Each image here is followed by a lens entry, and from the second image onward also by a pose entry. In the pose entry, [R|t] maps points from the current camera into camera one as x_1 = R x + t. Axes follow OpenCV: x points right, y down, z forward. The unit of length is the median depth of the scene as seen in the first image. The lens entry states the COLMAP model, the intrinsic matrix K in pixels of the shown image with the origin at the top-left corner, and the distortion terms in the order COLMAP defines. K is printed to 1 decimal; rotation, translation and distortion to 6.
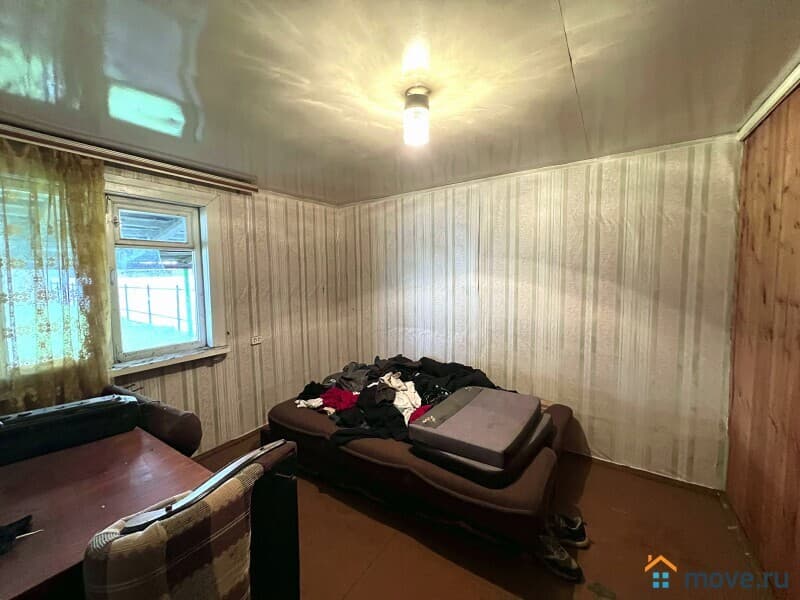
lens RADIAL K [[317.2, 0, 400.0], [0, 317.2, 300.0], [0, 0, 1]] dist [0.000899, 0.000150]
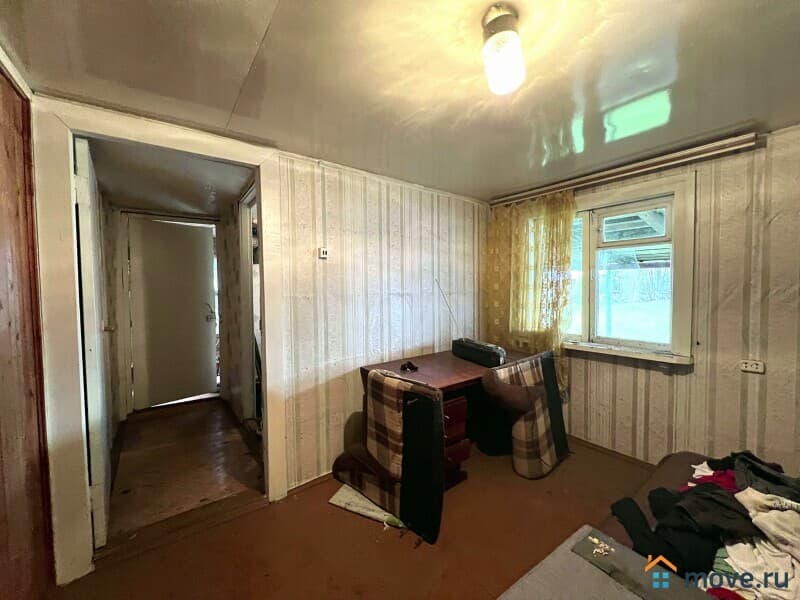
lens RADIAL K [[317.2, 0, 400.0], [0, 317.2, 300.0], [0, 0, 1]] dist [0.000899, 0.000150]
pose [[-0.320129, 0.064725, -0.945160, 0.479491], [-0.052619, 0.994909, 0.085955, -0.034372], [0.945912, 0.077250, -0.315093, 0.592802]]
